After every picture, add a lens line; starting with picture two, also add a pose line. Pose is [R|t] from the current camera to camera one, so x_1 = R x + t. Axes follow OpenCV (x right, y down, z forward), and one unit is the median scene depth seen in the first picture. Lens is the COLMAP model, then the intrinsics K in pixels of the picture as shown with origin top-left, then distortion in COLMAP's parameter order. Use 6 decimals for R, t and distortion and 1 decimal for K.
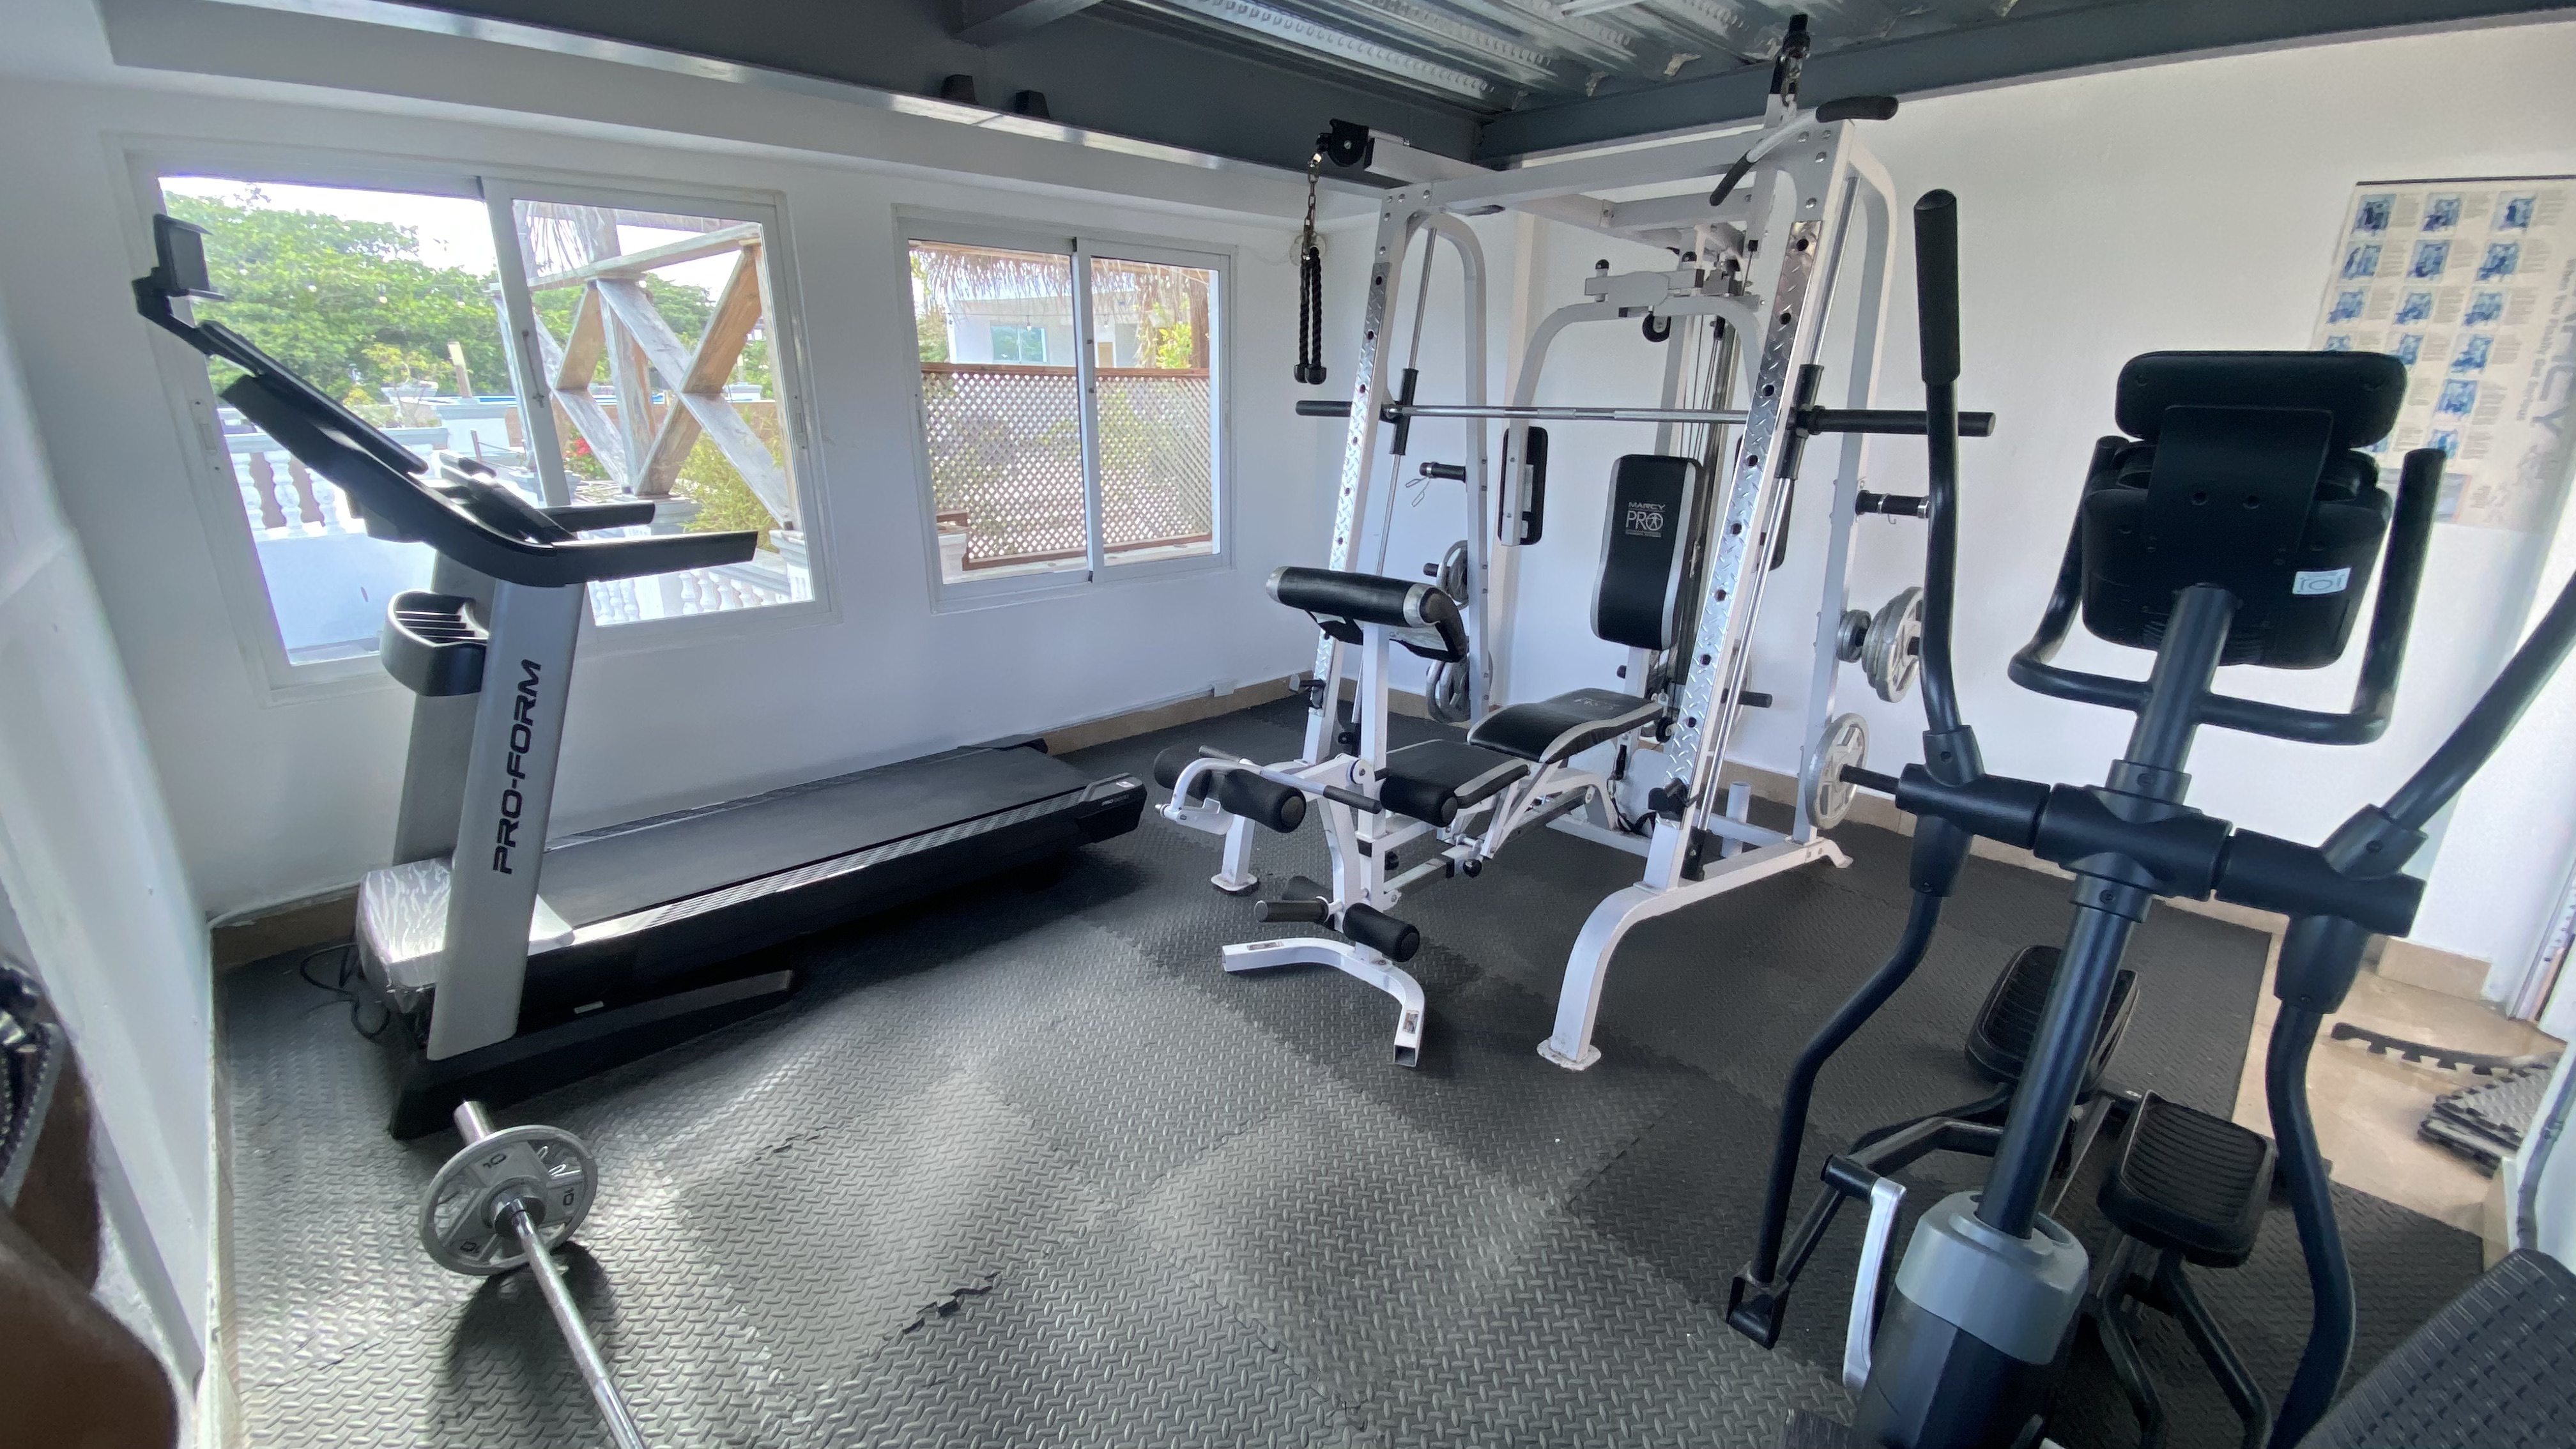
lens RADIAL K [[1049.1, 0, 1294.0], [0, 1049.1, 734.3], [0, 0, 1]] dist [0.003983, -0.000467]
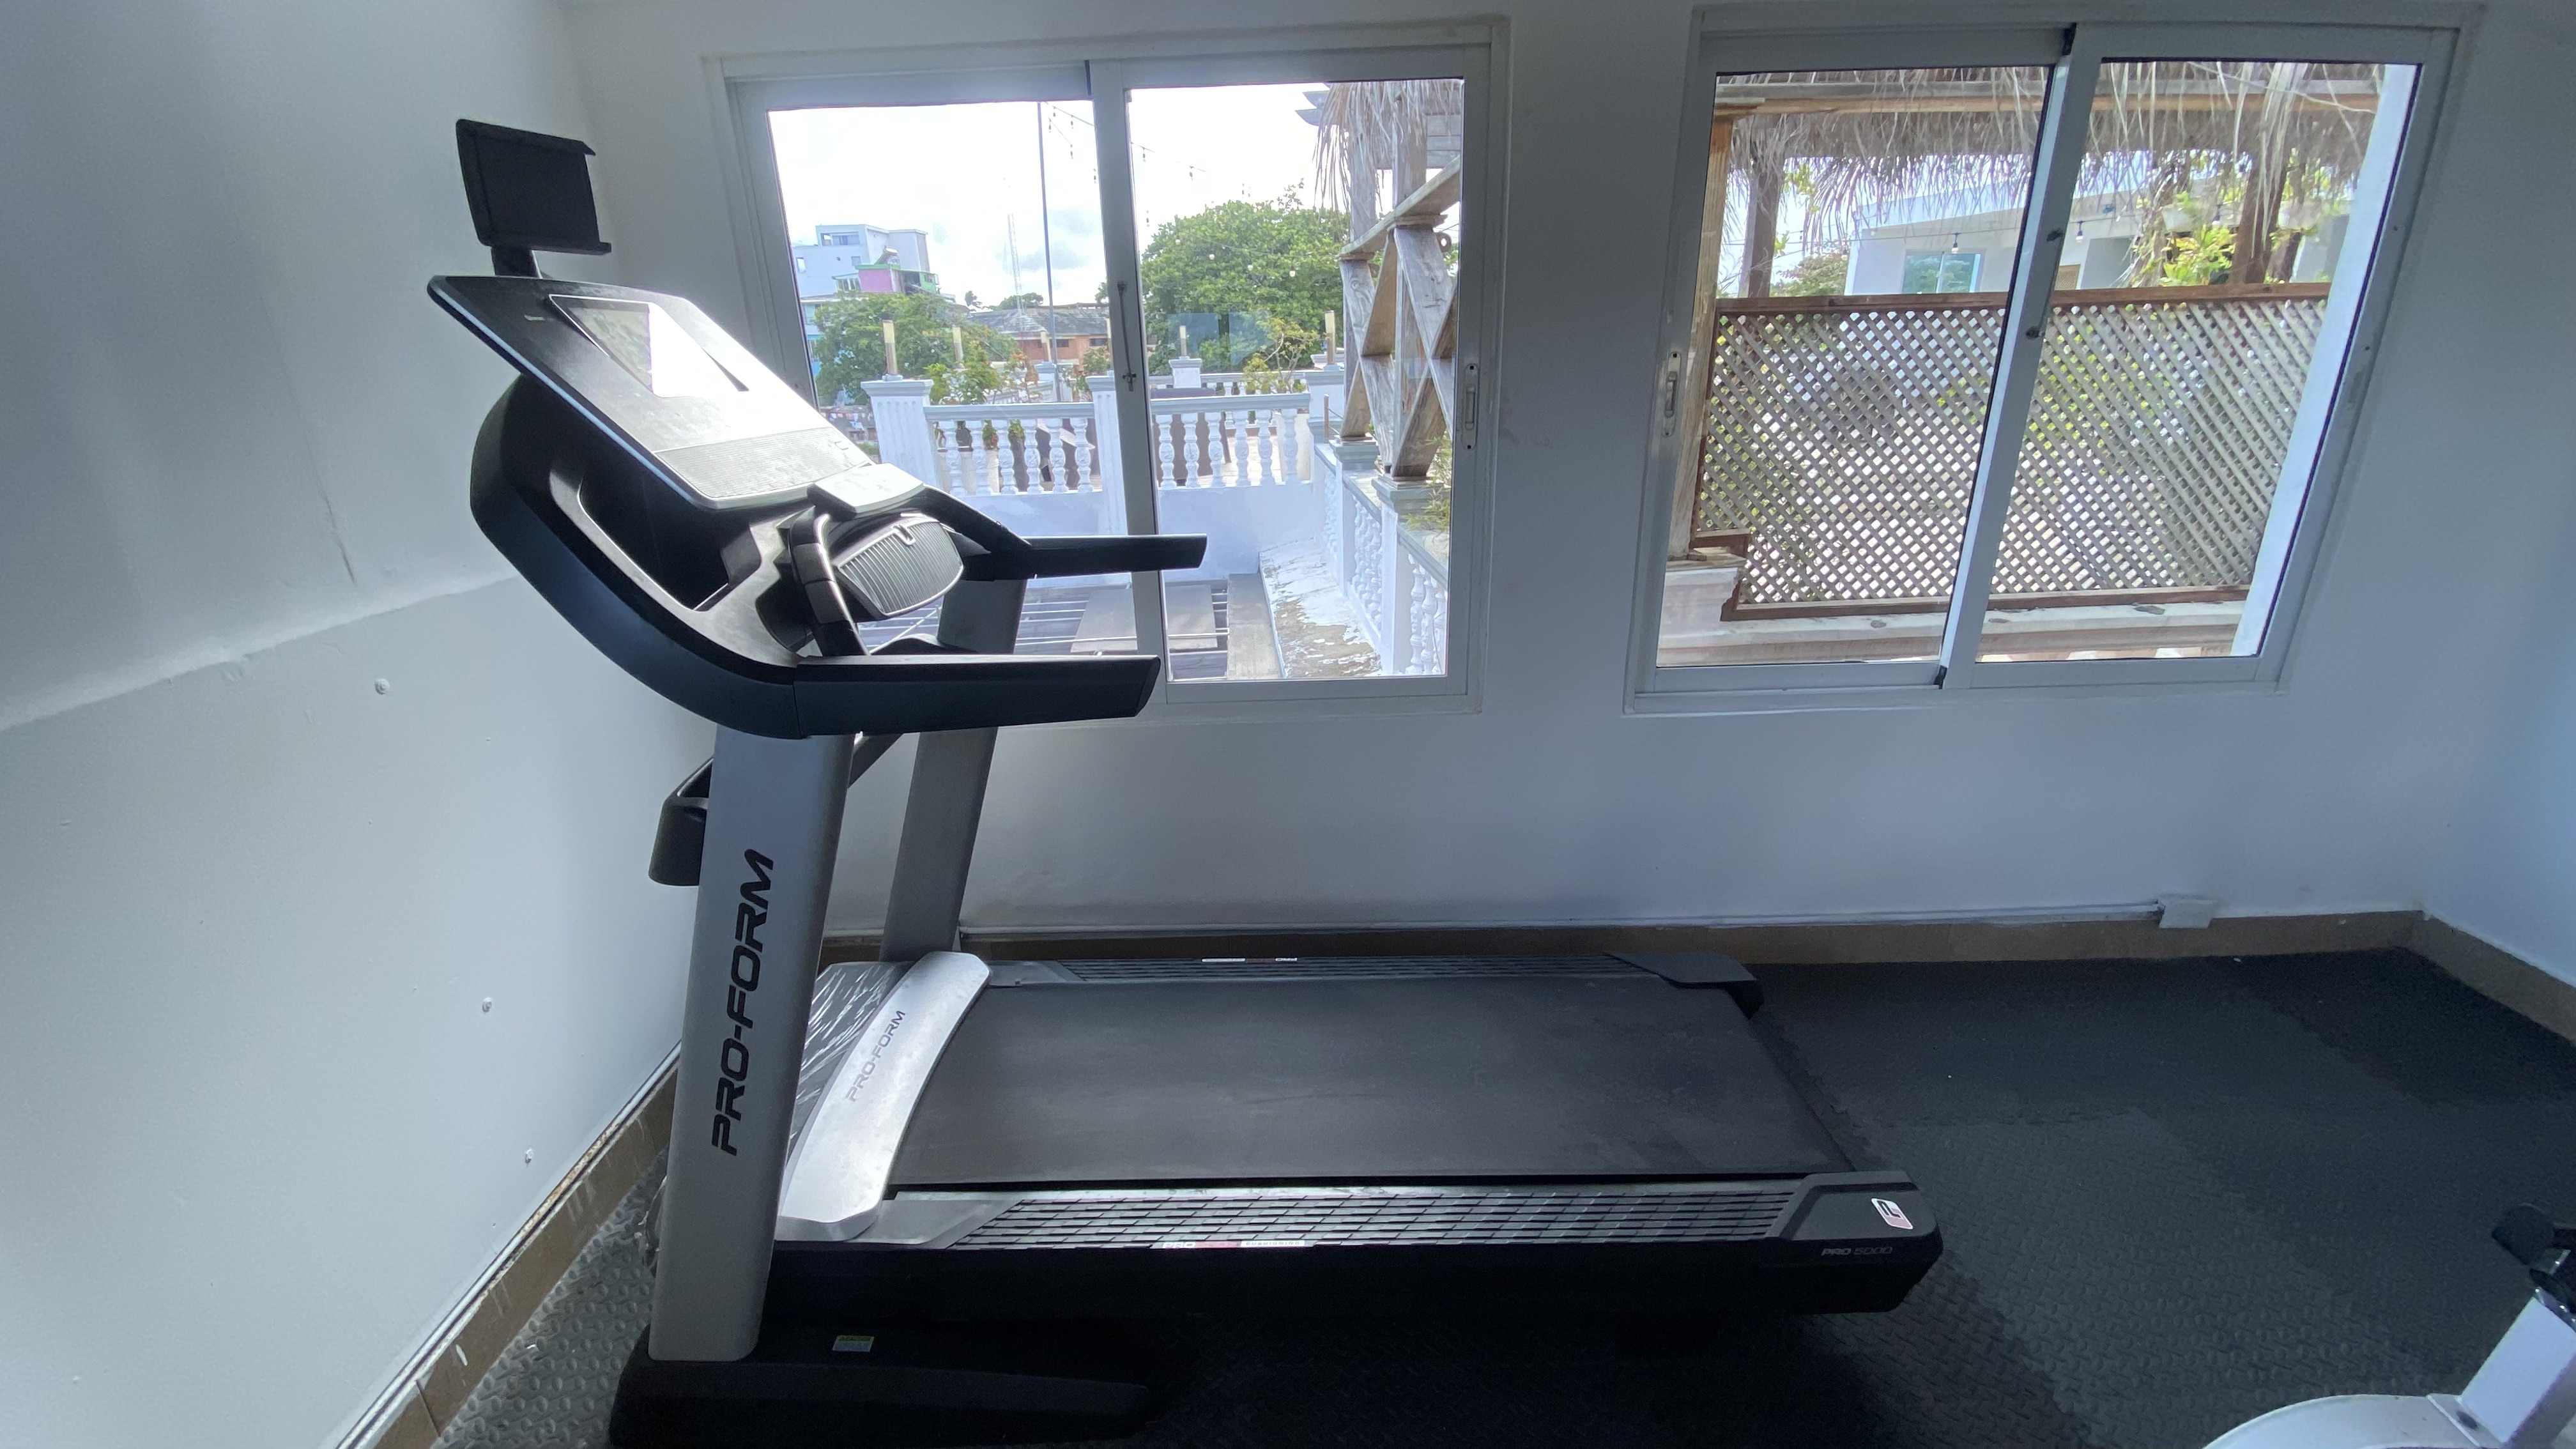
lens RADIAL K [[1049.1, 0, 1275.0], [0, 1049.1, 721.9], [0, 0, 1]] dist [0.003983, -0.000467]
pose [[0.715144, 0.206516, -0.667773, -0.071352], [-0.185871, 0.977146, 0.103137, -0.120630], [0.673811, 0.050361, 0.737185, 0.362343]]
